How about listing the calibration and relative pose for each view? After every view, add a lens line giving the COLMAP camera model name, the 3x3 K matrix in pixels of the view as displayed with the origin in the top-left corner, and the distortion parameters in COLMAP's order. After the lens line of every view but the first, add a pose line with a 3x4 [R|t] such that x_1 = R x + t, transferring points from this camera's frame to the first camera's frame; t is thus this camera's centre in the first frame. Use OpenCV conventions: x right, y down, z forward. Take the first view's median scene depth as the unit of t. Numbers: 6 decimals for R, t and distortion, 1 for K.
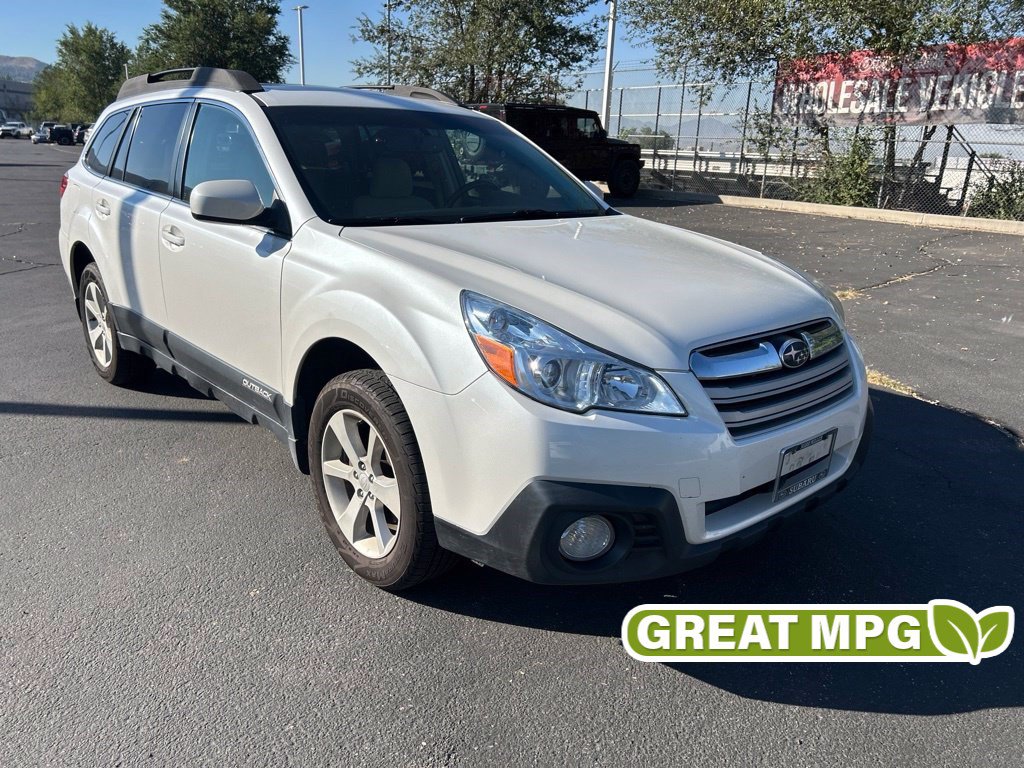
lens RADIAL K [[781.4, 0, 511.7], [0, 781.4, 389.1], [0, 0, 1]] dist [0.000614, -0.011145]
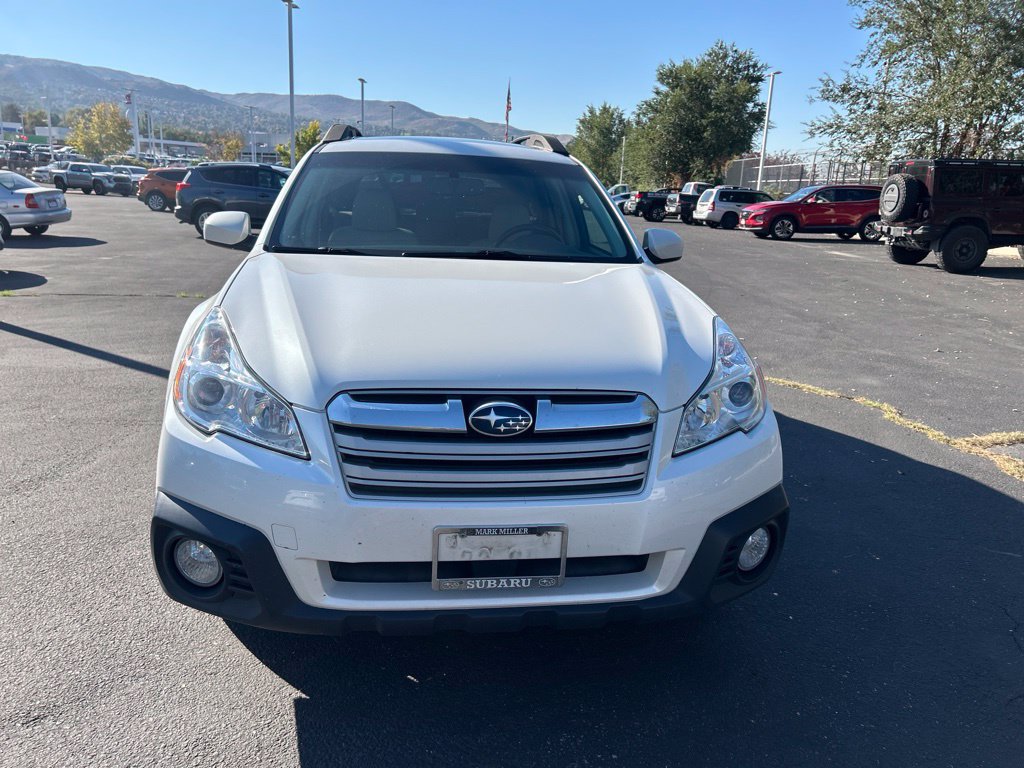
lens RADIAL K [[763.1, 0, 512.2], [0, 763.1, 392.1], [0, 0, 1]] dist [0.048640, -0.061122]
pose [[0.826882, 0.137861, -0.545216, 0.516657], [-0.174718, 0.984488, -0.016046, -0.040372], [0.534546, 0.108527, 0.838142, 0.216949]]
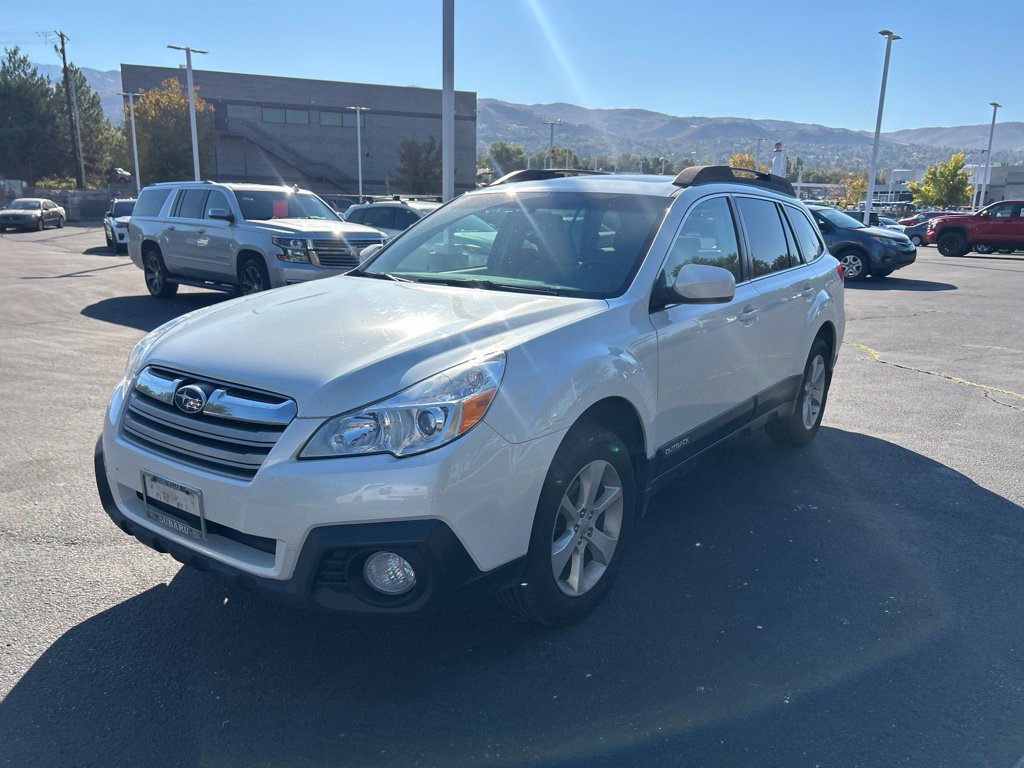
lens RADIAL K [[775.8, 0, 517.5], [0, 775.8, 387.1], [0, 0, 1]] dist [0.068276, -0.079225]
pose [[0.210271, 0.180995, -0.960743, 0.949199], [-0.302723, 0.946469, 0.112051, -0.202572], [0.929594, 0.267278, 0.253806, 0.733506]]
